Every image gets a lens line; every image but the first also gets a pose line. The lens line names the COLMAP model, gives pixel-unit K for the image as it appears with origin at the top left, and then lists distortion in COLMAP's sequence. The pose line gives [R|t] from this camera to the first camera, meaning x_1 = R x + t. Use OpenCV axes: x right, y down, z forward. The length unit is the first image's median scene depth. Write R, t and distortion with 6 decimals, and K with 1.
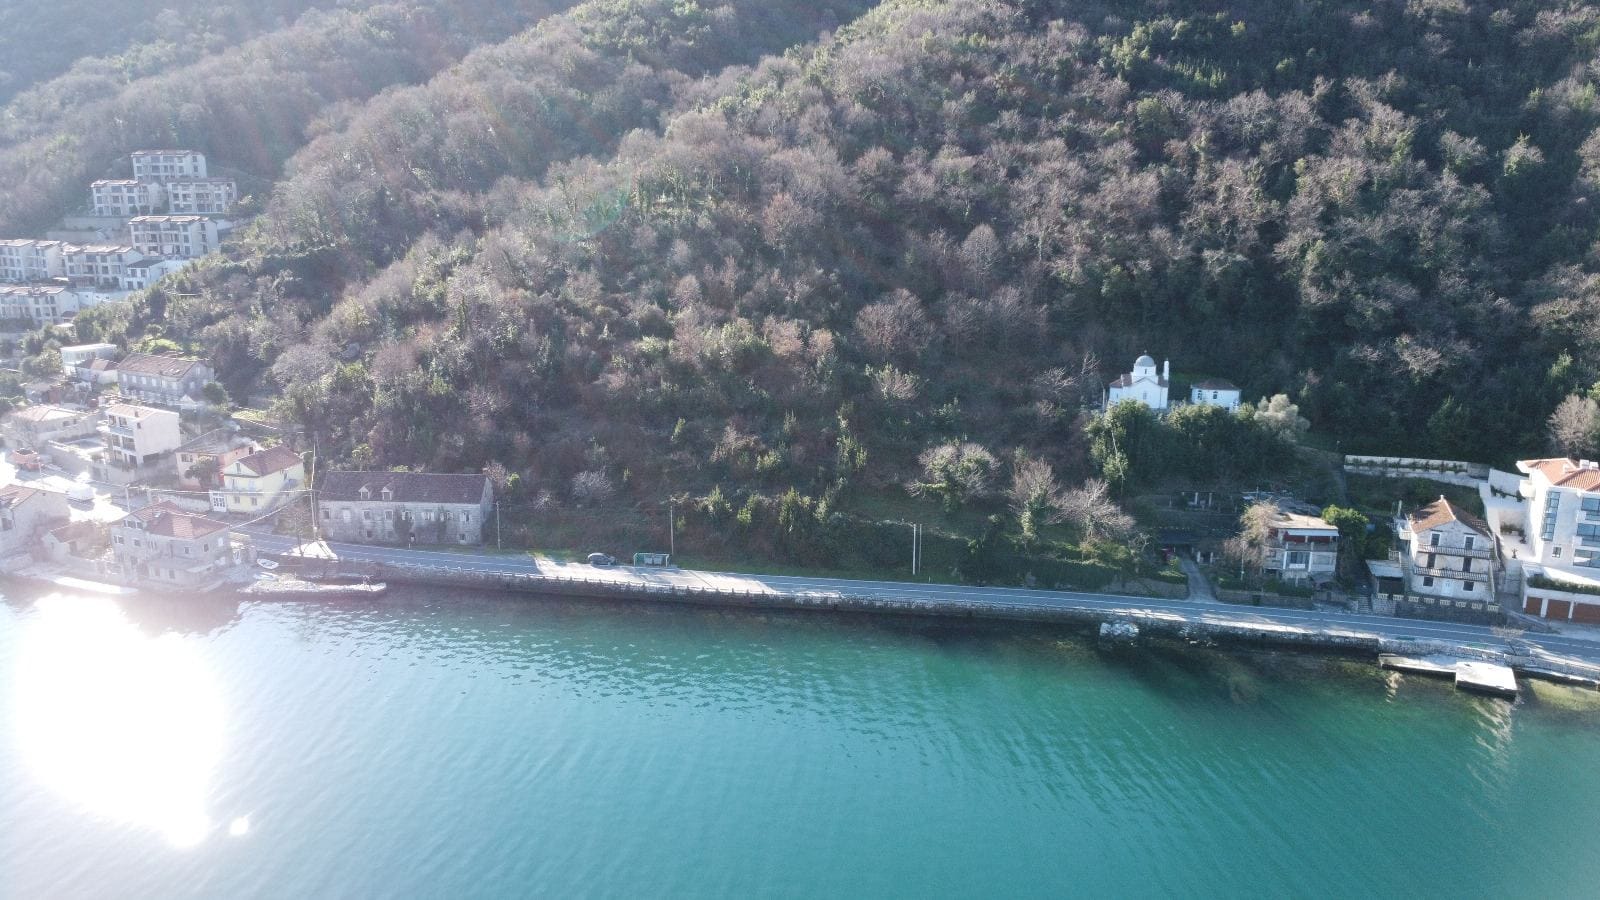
lens RADIAL K [[1164.4, 0, 796.4], [0, 1164.4, 450.2], [0, 0, 1]] dist [-0.019399, -0.025025]
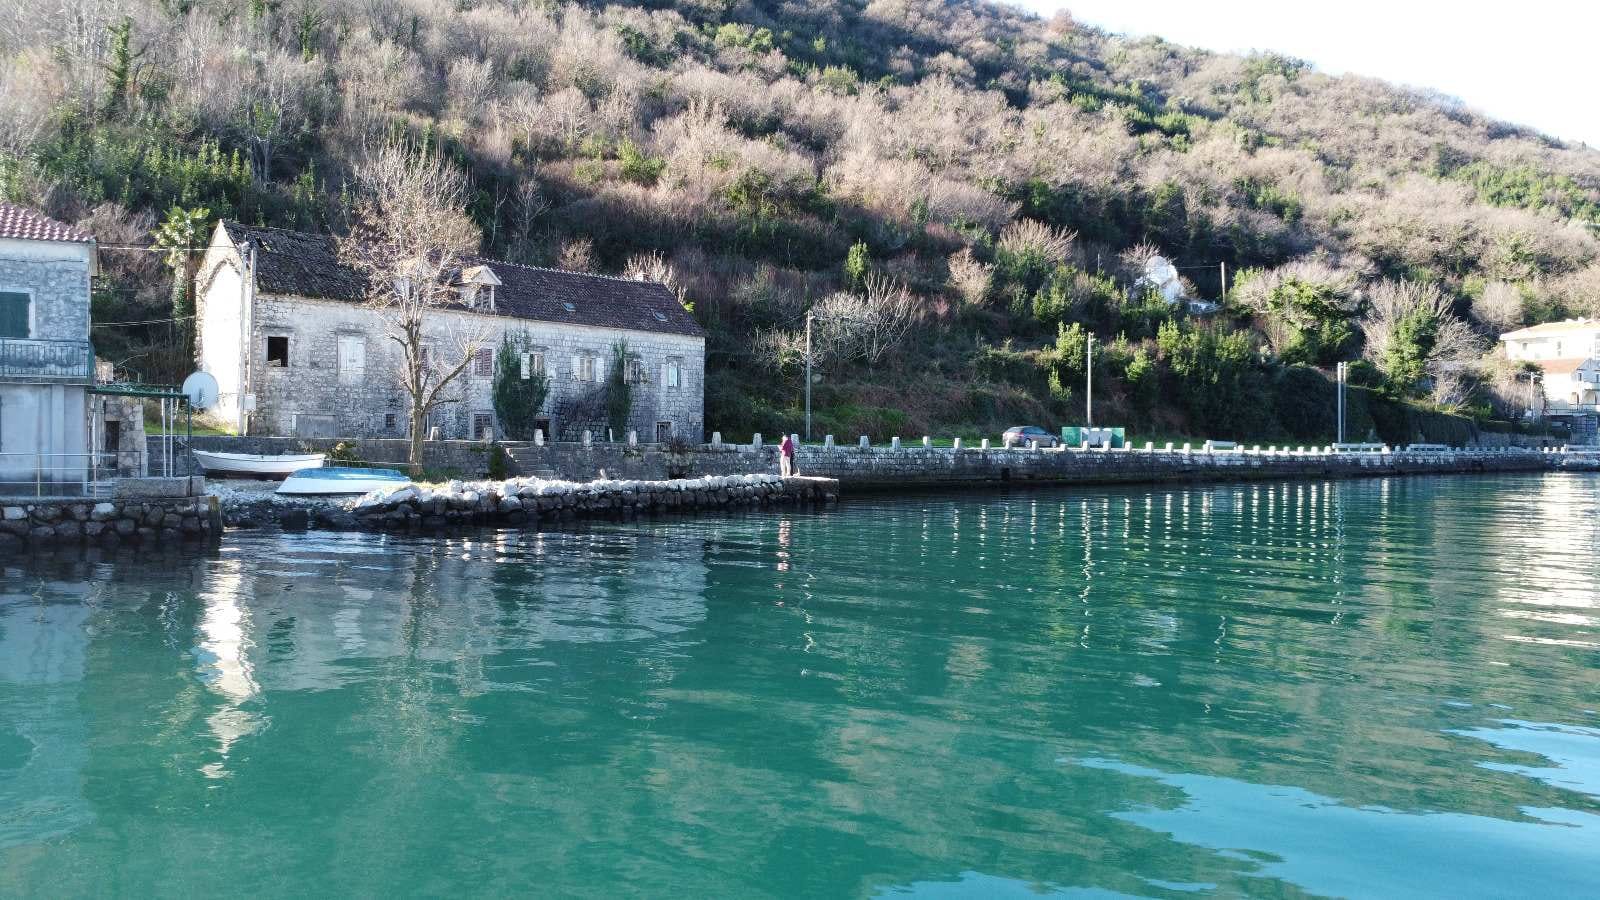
lens RADIAL K [[1164.4, 0, 792.8], [0, 1164.4, 449.1], [0, 0, 1]] dist [-0.019399, -0.025025]
pose [[0.667121, -0.005235, 0.744931, -0.476764], [0.170506, 0.974503, -0.145848, 0.125310], [-0.725174, 0.224314, 0.651004, 0.665694]]
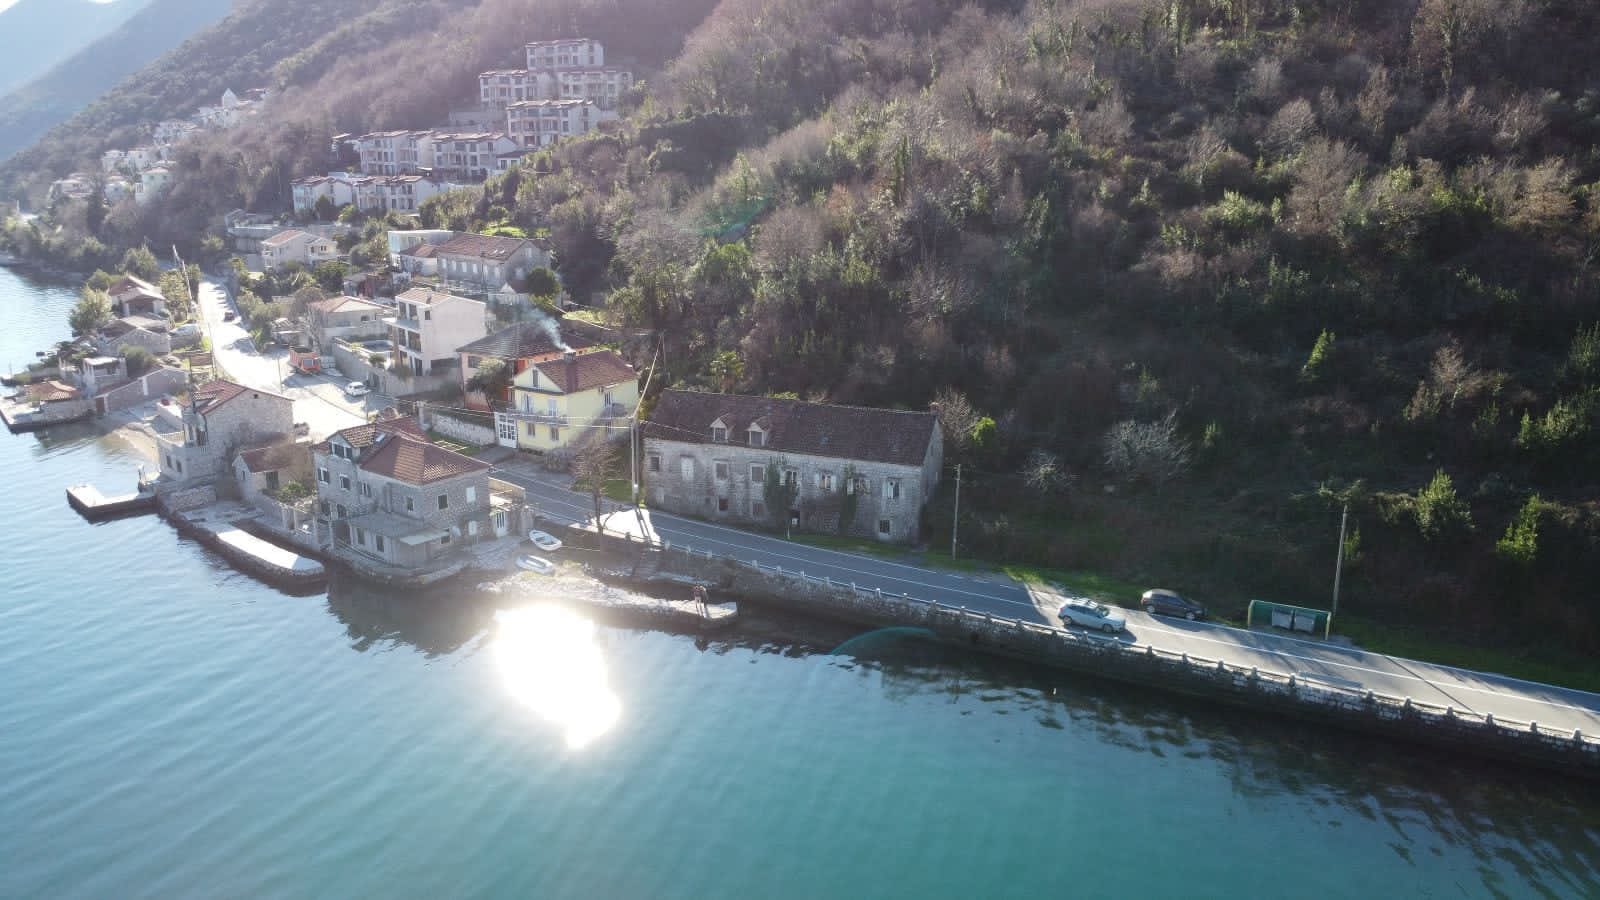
lens RADIAL K [[1164.4, 0, 798.0], [0, 1164.4, 453.0], [0, 0, 1]] dist [-0.019399, -0.025025]
pose [[0.943235, 0.079214, -0.322543, -0.139846], [-0.076490, 0.996846, 0.021130, 0.029545], [0.323199, 0.004741, 0.946319, 0.434458]]
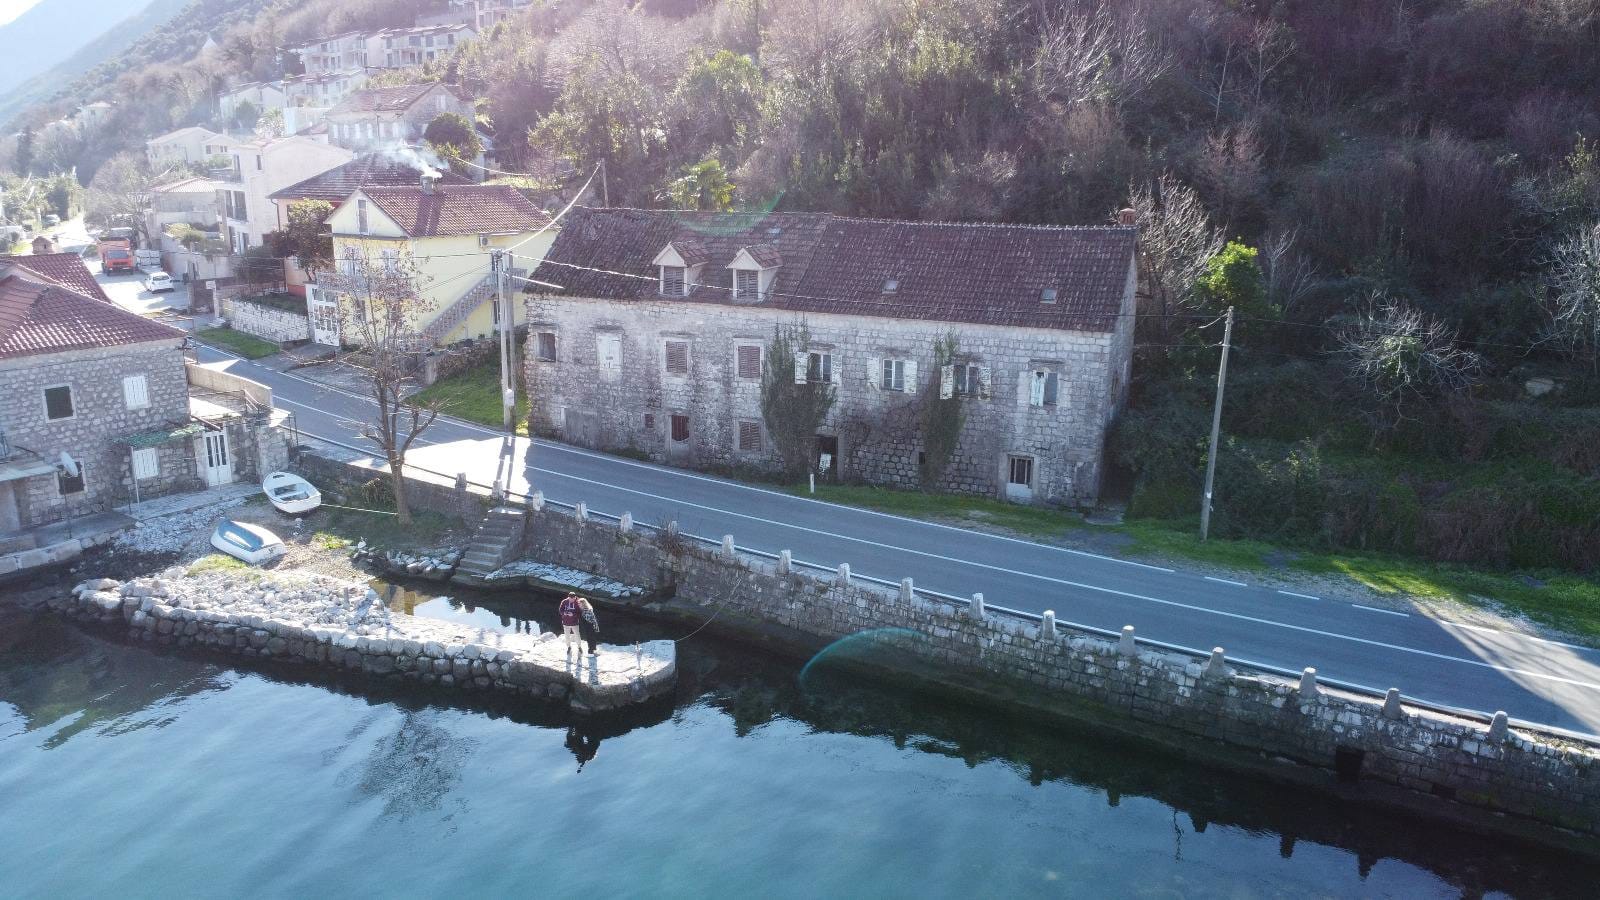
lens RADIAL K [[1164.4, 0, 797.6], [0, 1164.4, 450.3], [0, 0, 1]] dist [-0.019399, -0.025025]
pose [[0.934442, 0.088694, -0.344894, -0.222728], [-0.086935, 0.996001, 0.020597, 0.062711], [0.345341, 0.010737, 0.938416, 0.679454]]
